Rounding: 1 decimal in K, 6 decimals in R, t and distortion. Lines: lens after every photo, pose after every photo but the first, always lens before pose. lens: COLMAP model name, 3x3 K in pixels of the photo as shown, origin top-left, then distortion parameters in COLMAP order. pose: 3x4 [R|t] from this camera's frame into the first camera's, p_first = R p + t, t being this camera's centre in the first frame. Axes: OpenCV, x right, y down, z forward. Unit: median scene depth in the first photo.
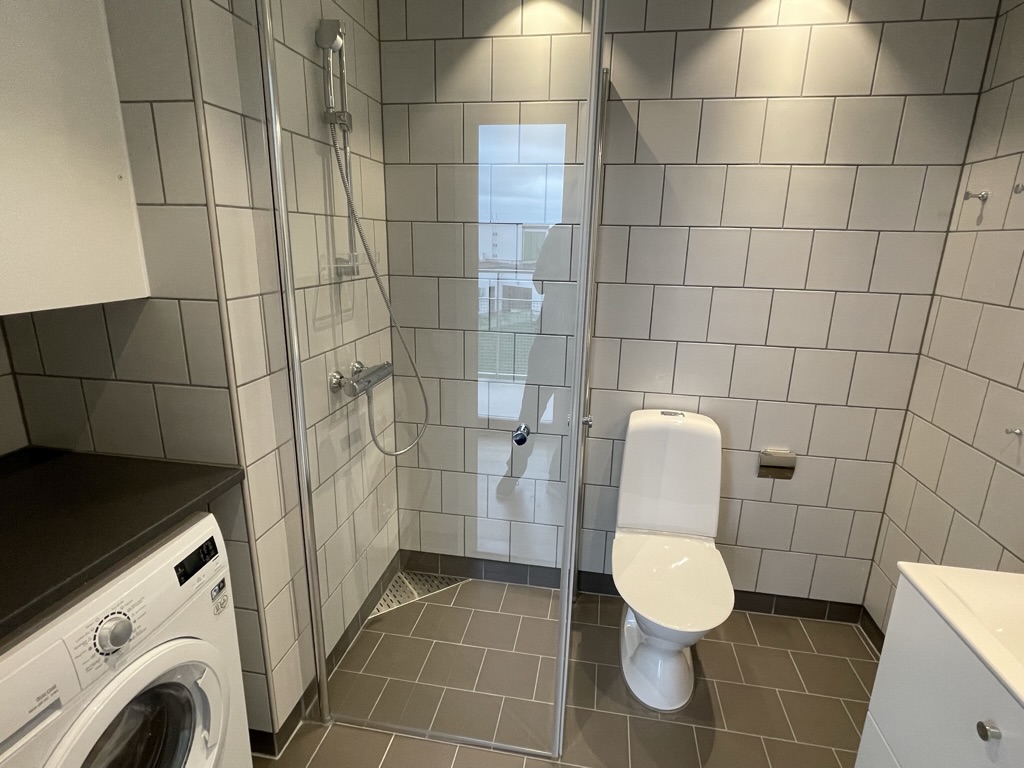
lens RADIAL K [[523.3, 0, 514.8], [0, 523.3, 381.7], [0, 0, 1]] dist [-0.003656, 0.000097]
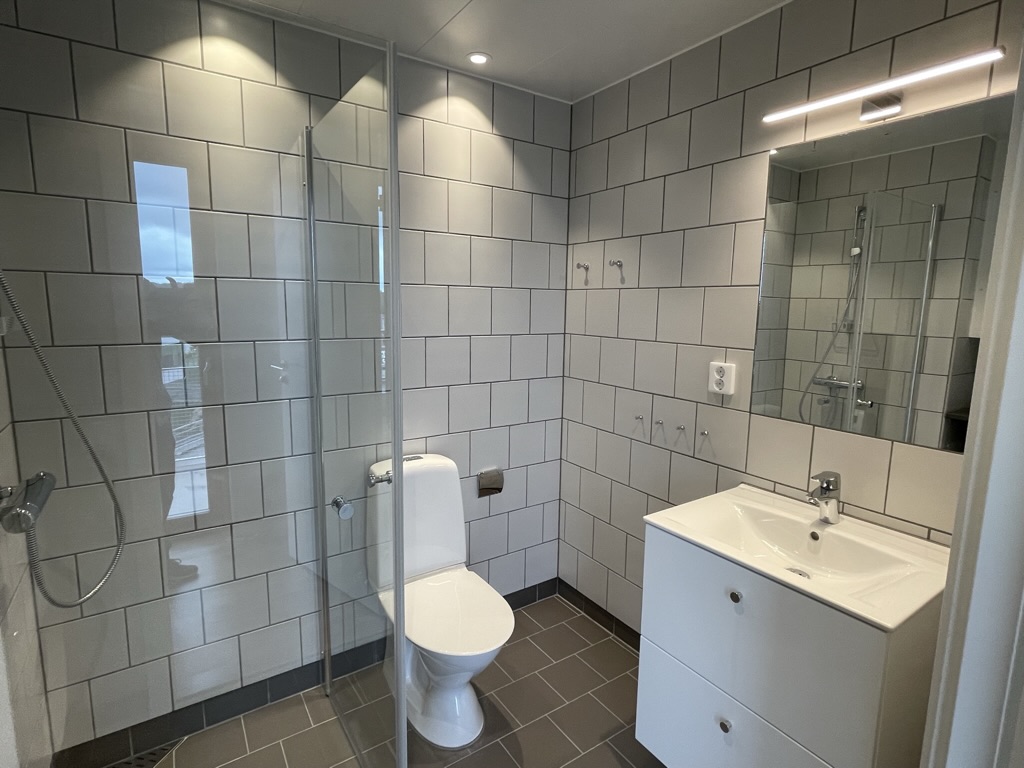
lens RADIAL K [[523.3, 0, 513.8], [0, 523.3, 381.1], [0, 0, 1]] dist [-0.003656, 0.000097]
pose [[0.722215, -0.112280, 0.682494, -0.266682], [0.182003, 0.982812, -0.030909, -0.022519], [-0.667293, 0.146539, 0.730237, 0.083744]]
